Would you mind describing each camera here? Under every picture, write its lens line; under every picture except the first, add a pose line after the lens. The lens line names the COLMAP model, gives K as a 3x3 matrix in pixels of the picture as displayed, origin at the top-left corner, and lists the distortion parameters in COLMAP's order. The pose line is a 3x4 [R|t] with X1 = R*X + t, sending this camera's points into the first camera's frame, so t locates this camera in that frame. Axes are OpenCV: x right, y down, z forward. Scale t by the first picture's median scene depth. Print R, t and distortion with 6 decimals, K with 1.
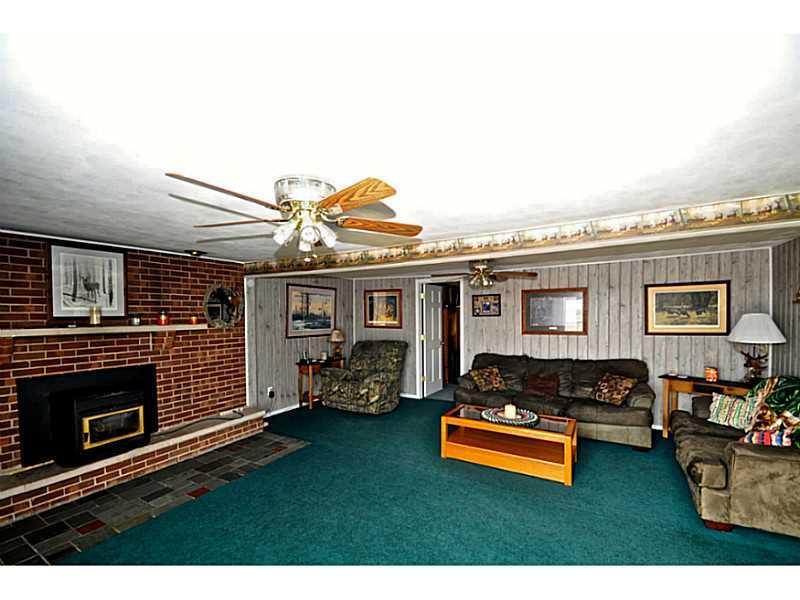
lens RADIAL K [[349.6, 0, 401.4], [0, 349.6, 305.0], [0, 0, 1]] dist [-0.021565, -0.001387]
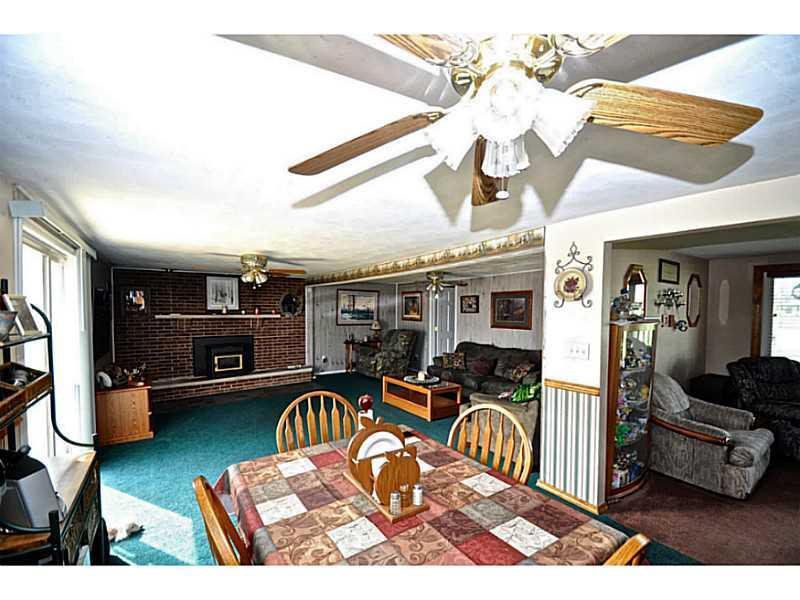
lens RADIAL K [[349.6, 0, 398.9], [0, 349.6, 303.2], [0, 0, 1]] dist [-0.021565, -0.001387]
pose [[0.900299, 0.004369, -0.435250, 0.771078], [-0.000330, 0.999956, 0.009354, -0.020061], [0.435272, -0.008277, 0.900261, -0.336417]]
